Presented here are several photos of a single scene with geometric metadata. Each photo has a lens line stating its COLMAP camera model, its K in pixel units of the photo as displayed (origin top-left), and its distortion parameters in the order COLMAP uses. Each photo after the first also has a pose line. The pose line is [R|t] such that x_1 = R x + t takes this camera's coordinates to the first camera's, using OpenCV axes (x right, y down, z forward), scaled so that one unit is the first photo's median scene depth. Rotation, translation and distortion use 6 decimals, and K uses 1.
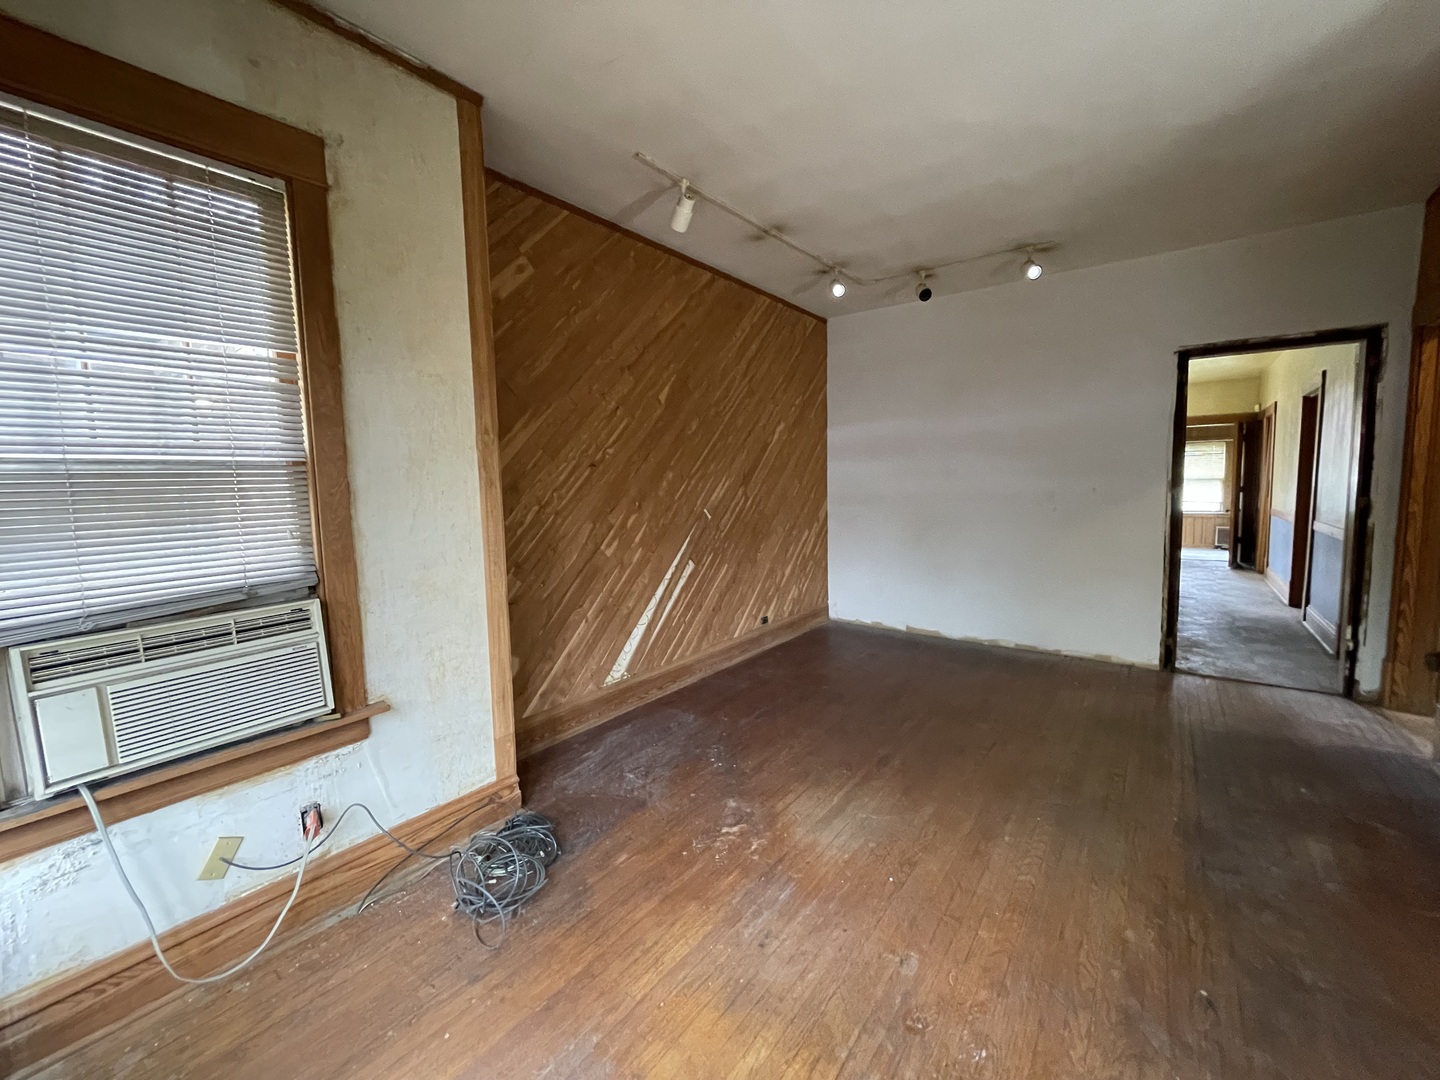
lens RADIAL K [[575.9, 0, 719.9], [0, 575.9, 536.3], [0, 0, 1]] dist [-0.001231, 0.000216]
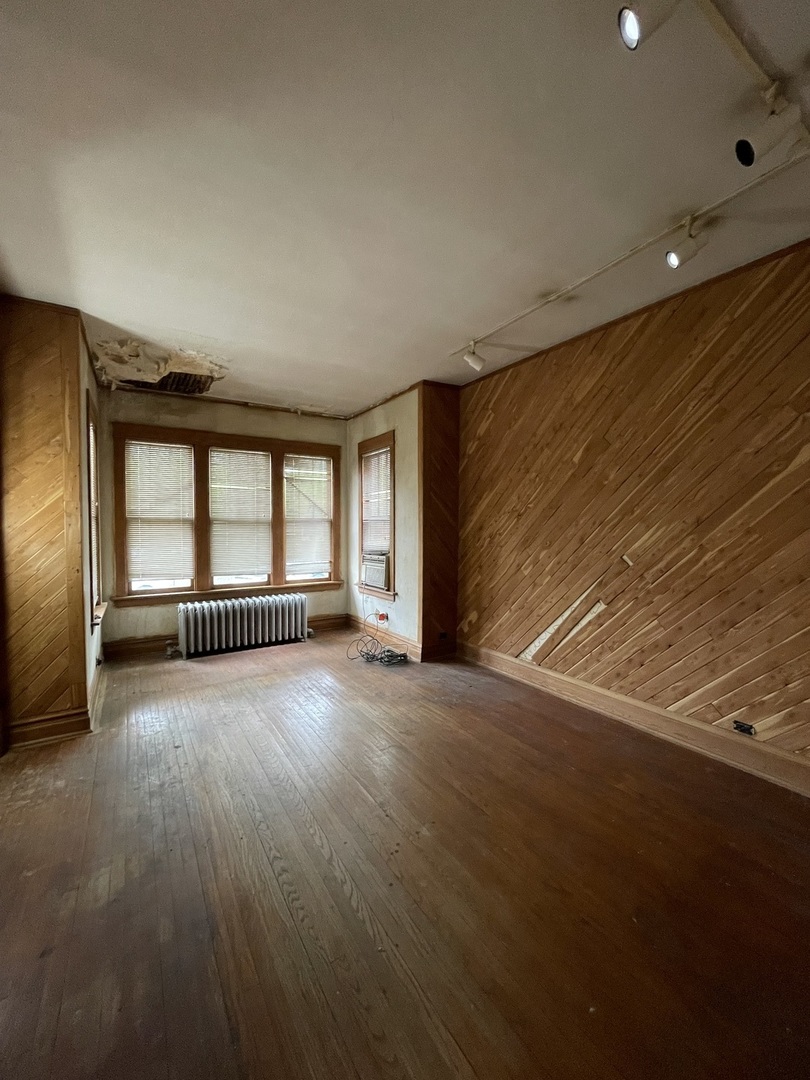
lens RADIAL K [[432.0, 0, 410.6], [0, 432.0, 542.2], [0, 0, 1]] dist [-0.001231, 0.000216]
pose [[-0.328542, 0.055778, -0.942841, 0.890268], [-0.085268, 0.992427, 0.088424, -0.115274], [0.940633, 0.109445, -0.321297, 0.980281]]
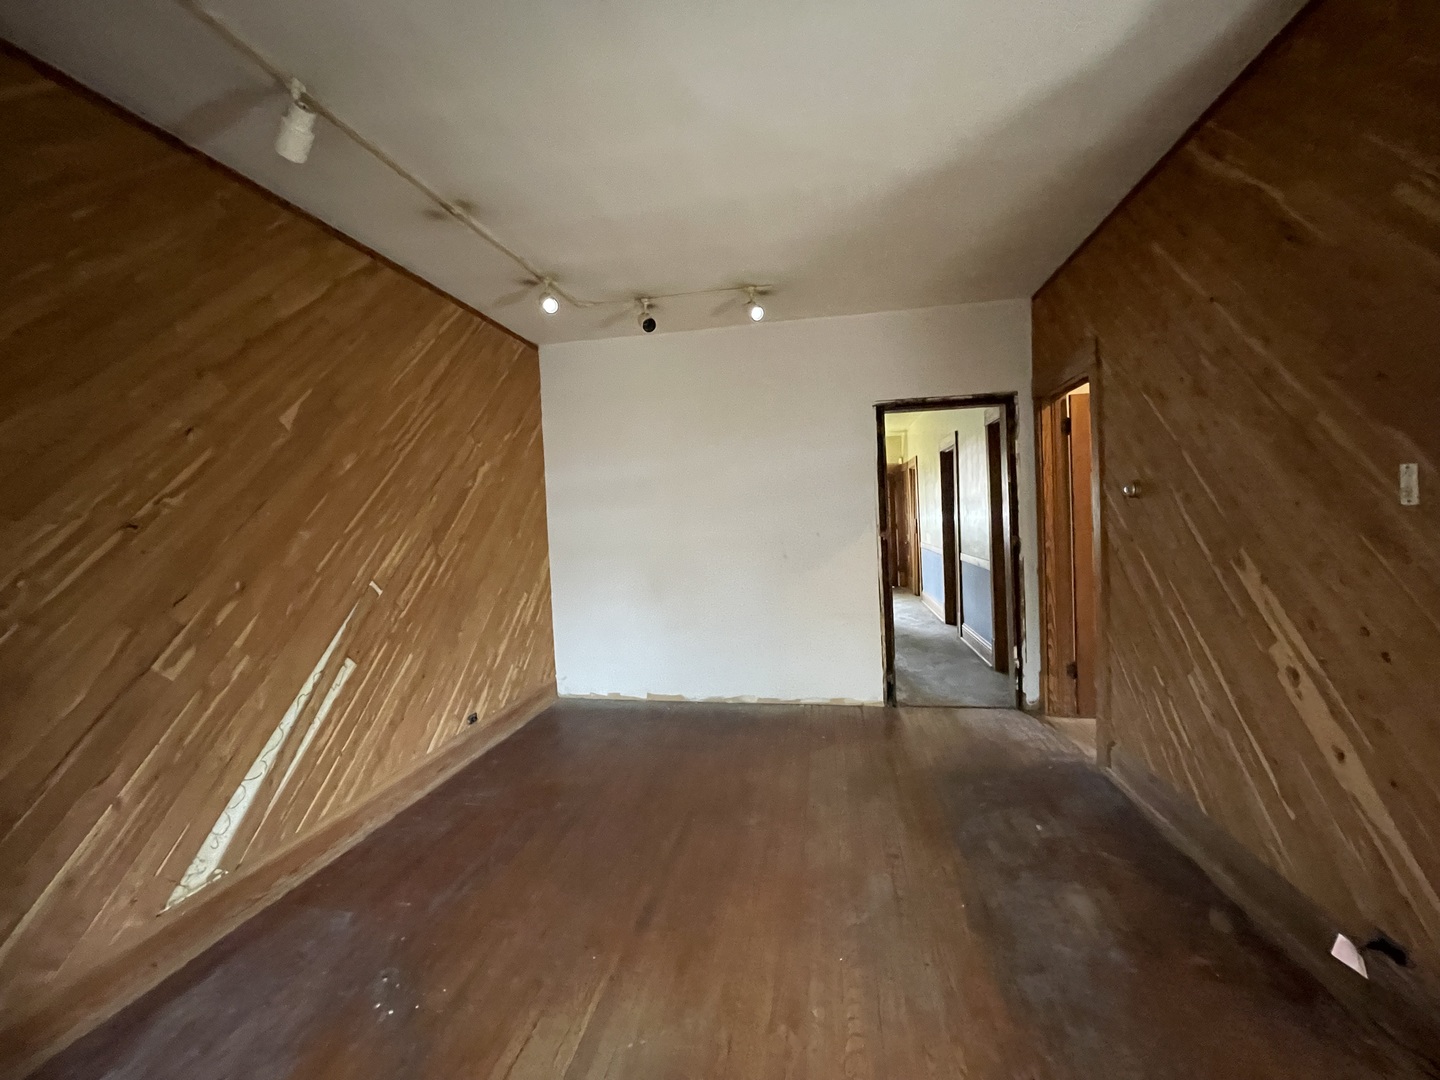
lens RADIAL K [[575.9, 0, 714.0], [0, 575.9, 534.6], [0, 0, 1]] dist [-0.001231, 0.000216]
pose [[0.893664, -0.032804, 0.447535, 0.038717], [0.067830, 0.995740, -0.062460, -0.034976], [-0.443580, 0.086175, 0.892082, 0.202864]]
